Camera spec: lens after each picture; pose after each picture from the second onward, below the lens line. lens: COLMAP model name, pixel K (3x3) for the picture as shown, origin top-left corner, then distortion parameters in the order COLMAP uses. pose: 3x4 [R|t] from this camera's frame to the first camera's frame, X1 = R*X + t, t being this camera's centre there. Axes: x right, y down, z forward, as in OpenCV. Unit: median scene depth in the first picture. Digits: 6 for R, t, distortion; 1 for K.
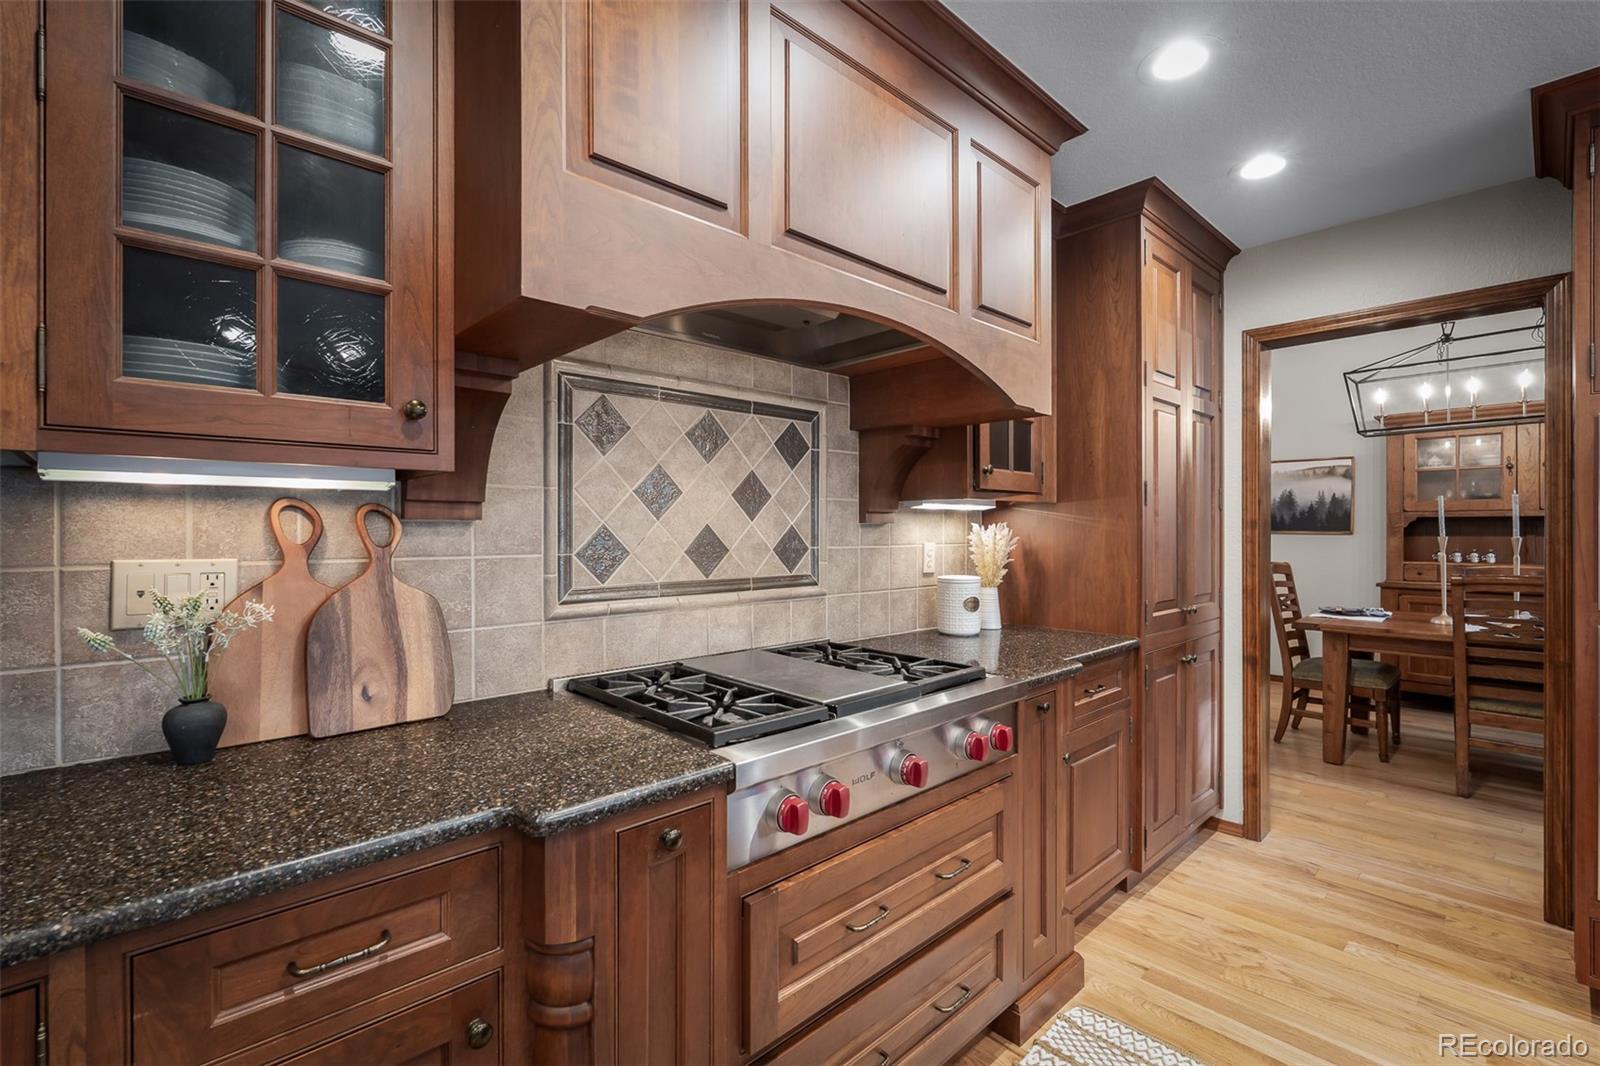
lens RADIAL K [[722.2, 0, 799.8], [0, 722.2, 534.0], [0, 0, 1]] dist [0.000845, 0.000248]
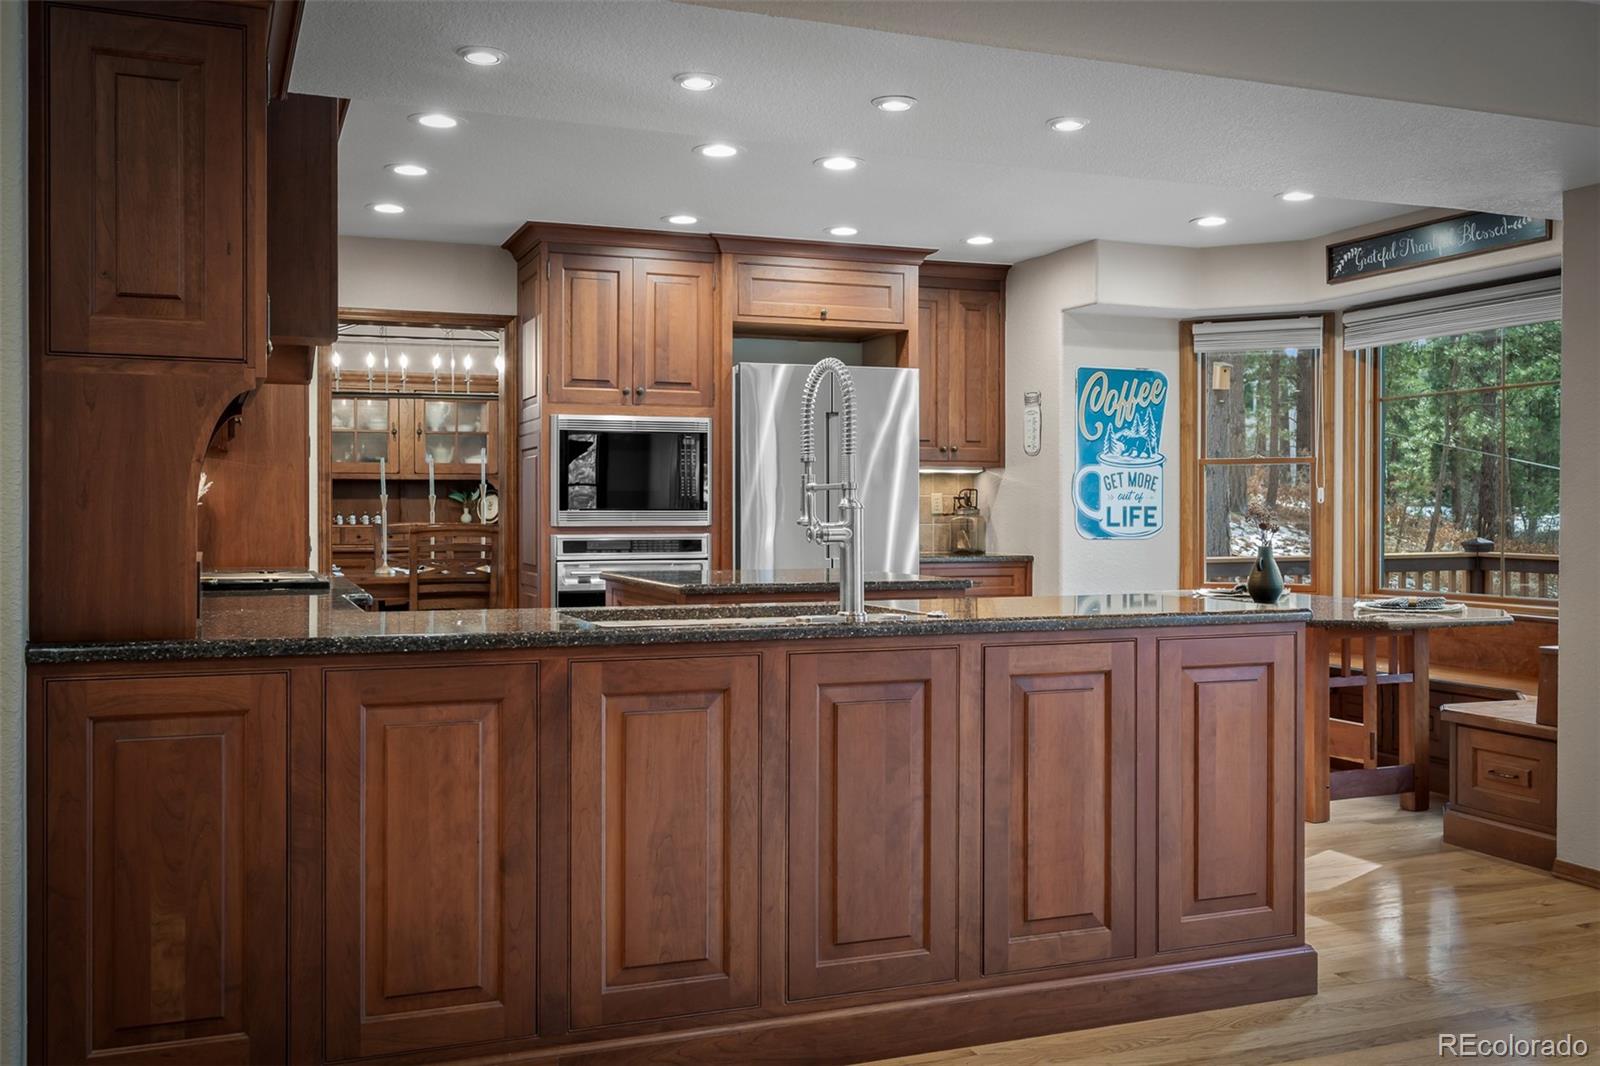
lens RADIAL K [[1459.3, 0, 799.4], [0, 1459.3, 528.9], [0, 0, 1]] dist [0.001930, 0.000000]
pose [[0.364998, -0.000179, 0.931008, -0.968610], [-0.012099, 0.999915, 0.004935, 0.037454], [-0.930930, -0.013066, 0.364965, -0.413399]]
